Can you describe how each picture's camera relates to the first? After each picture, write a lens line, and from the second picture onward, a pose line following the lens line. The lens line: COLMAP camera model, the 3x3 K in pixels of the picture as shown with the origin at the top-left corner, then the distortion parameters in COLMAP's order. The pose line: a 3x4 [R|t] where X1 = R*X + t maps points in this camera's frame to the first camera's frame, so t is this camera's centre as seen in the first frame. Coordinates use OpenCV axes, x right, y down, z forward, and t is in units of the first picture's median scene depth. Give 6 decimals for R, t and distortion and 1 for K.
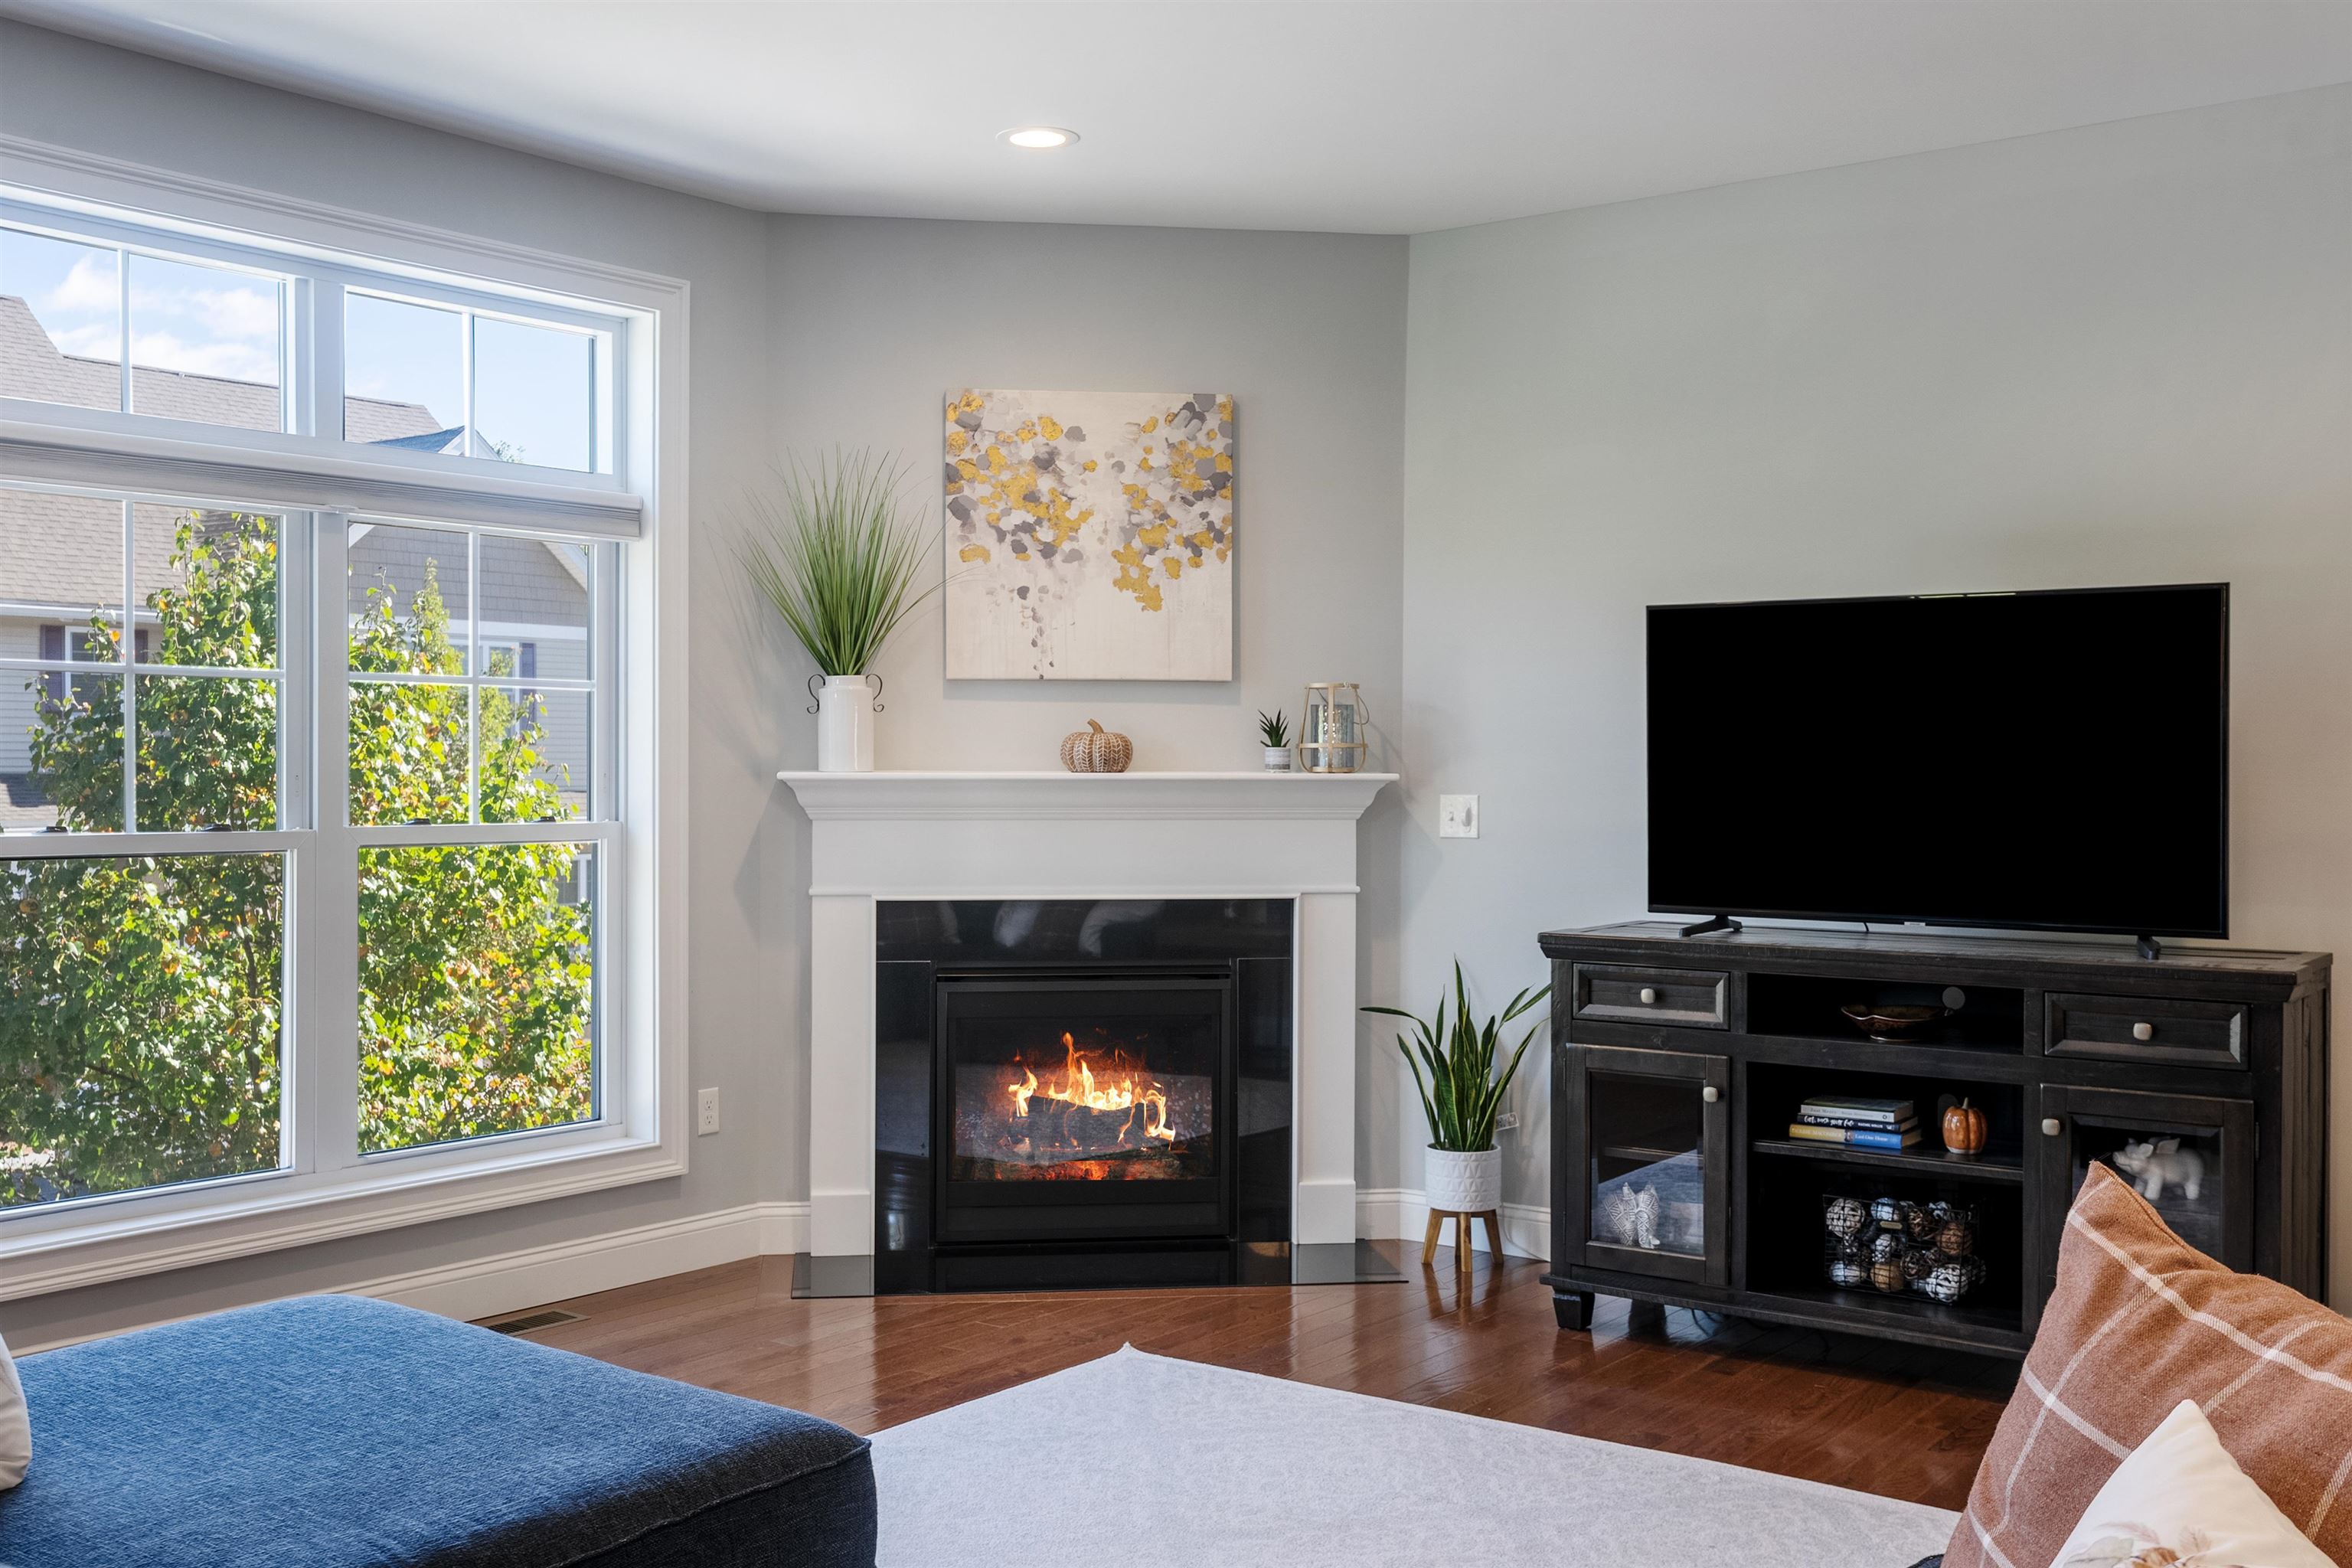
lens RADIAL K [[2293.6, 0, 1176.9], [0, 2293.6, 789.4], [0, 0, 1]] dist [0.019845, 0.000000]
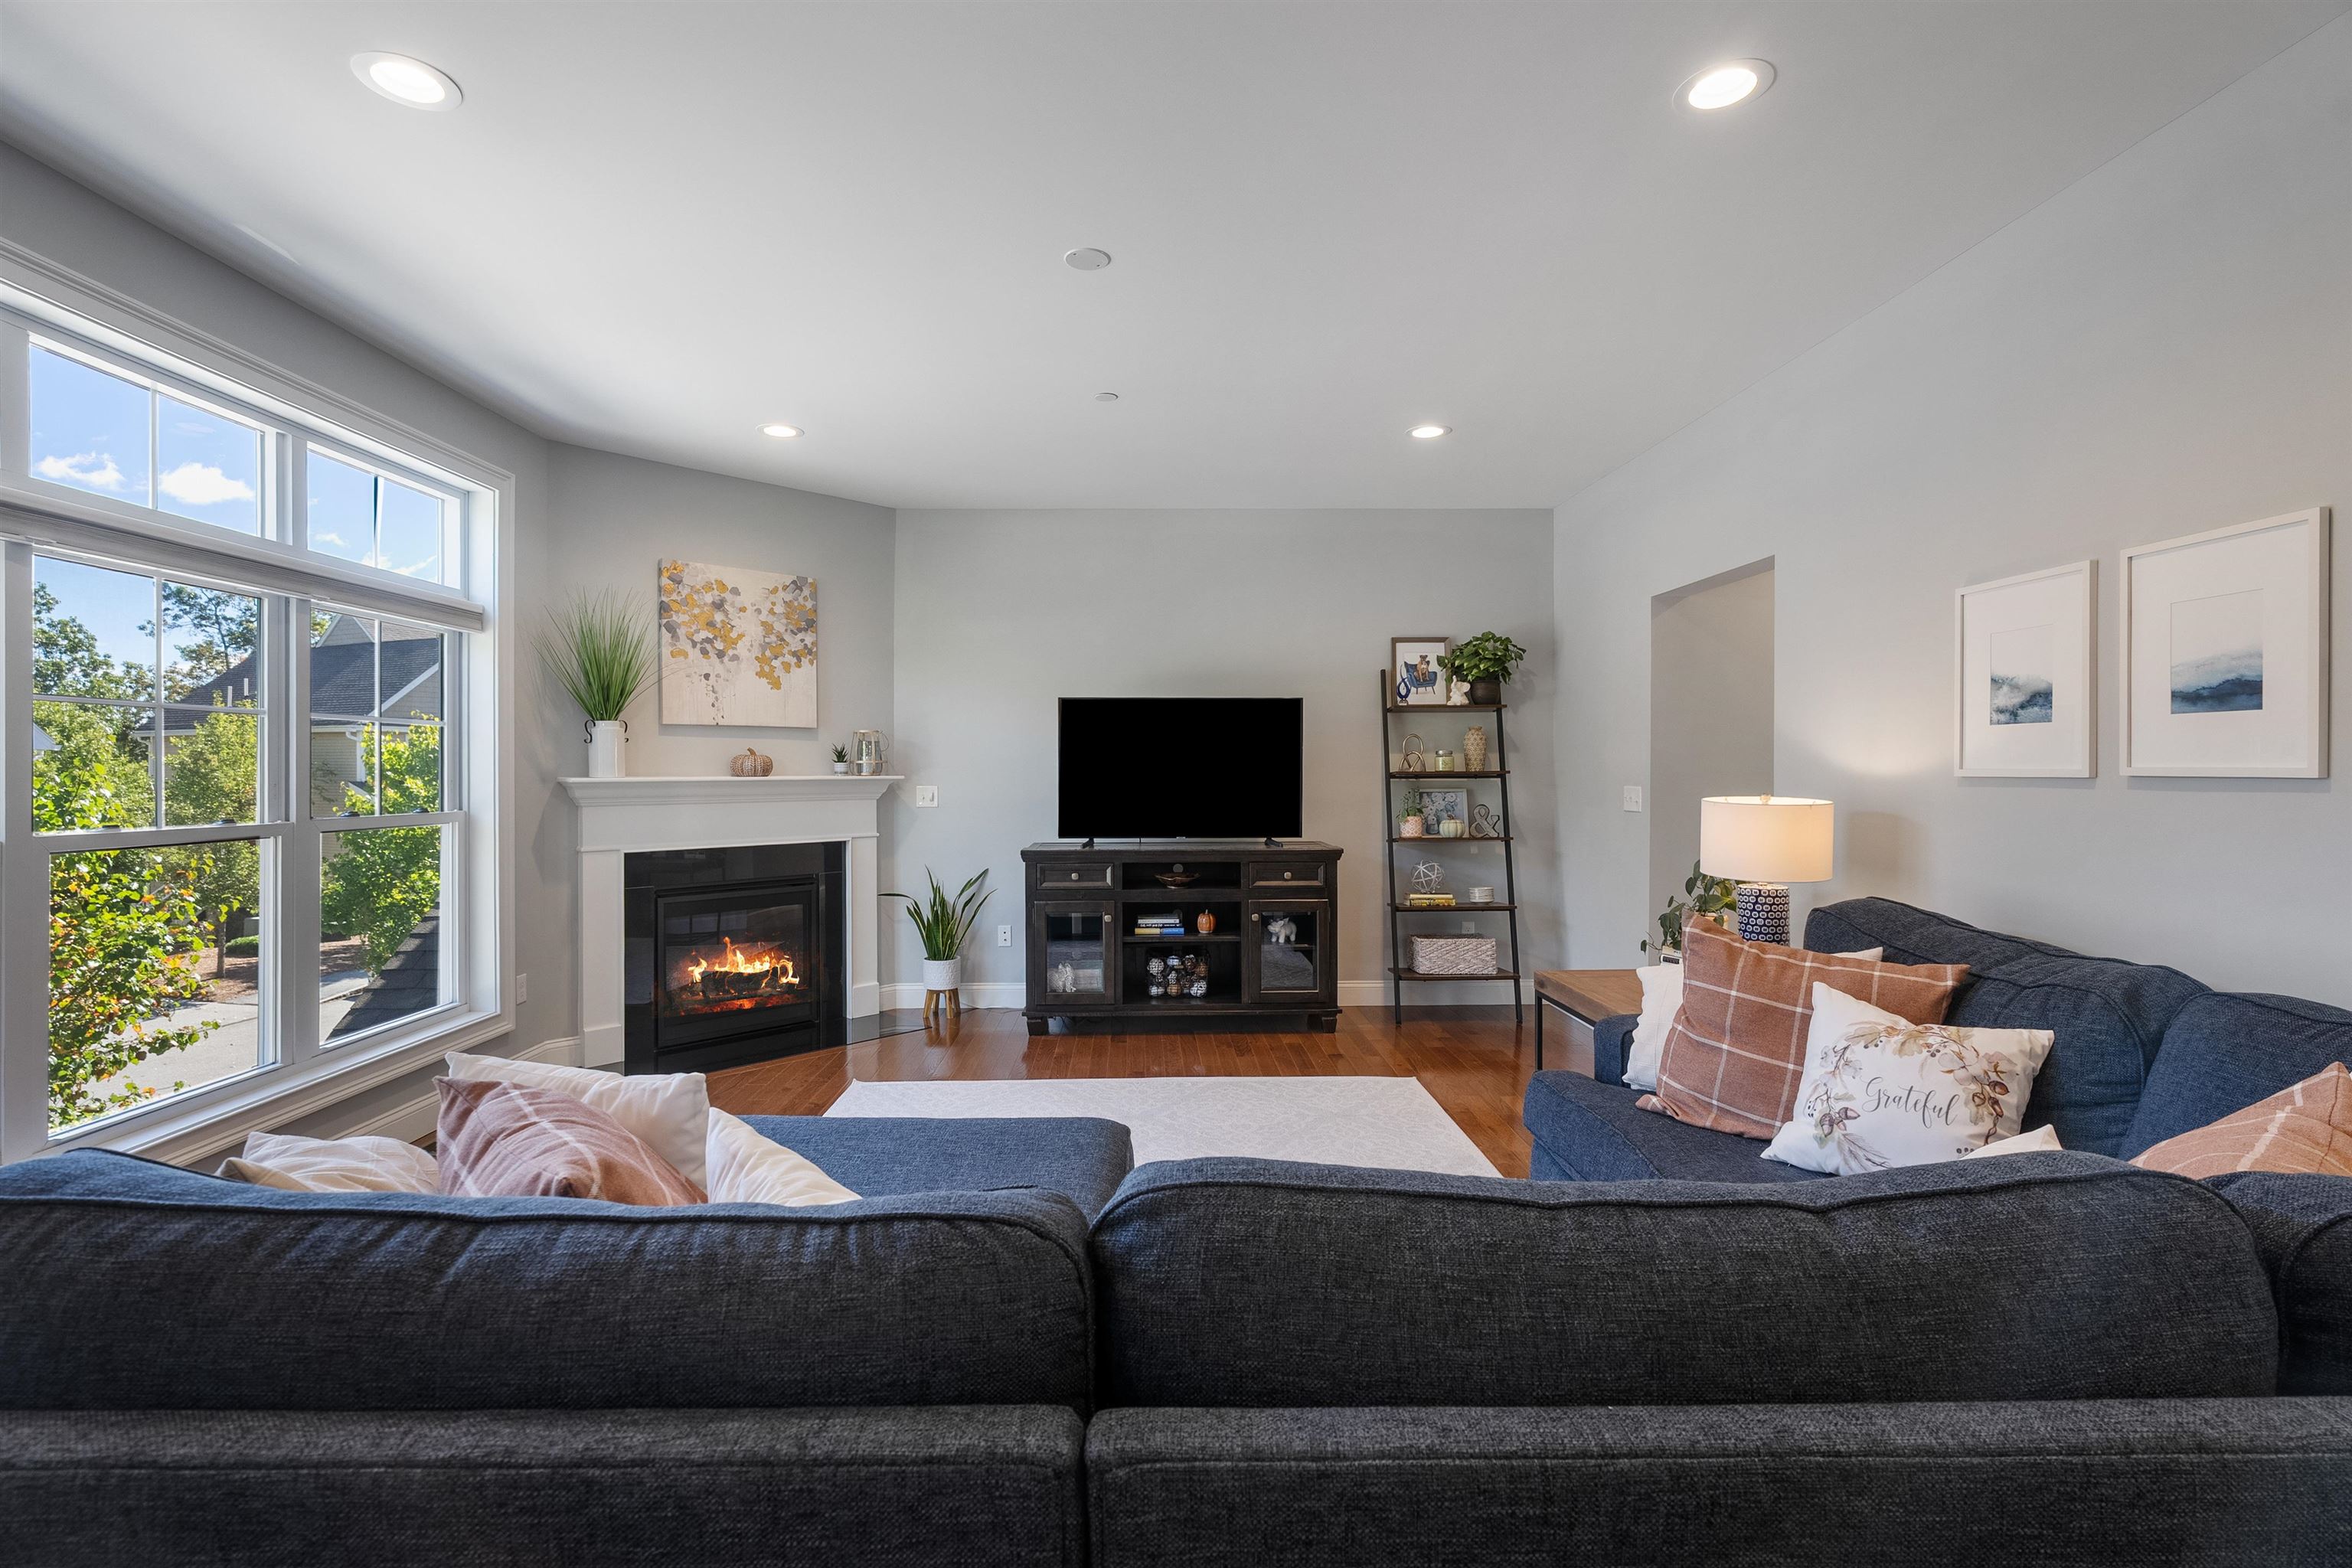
lens RADIAL K [[1060.7, 0, 1177.3], [0, 1060.7, 770.6], [0, 0, 1]] dist [-0.001762, -0.000109]
pose [[0.786294, -0.005735, 0.617826, -0.295973], [0.013384, 0.999880, -0.007752, -0.001245], [-0.617707, 0.014365, 0.786277, 0.126539]]
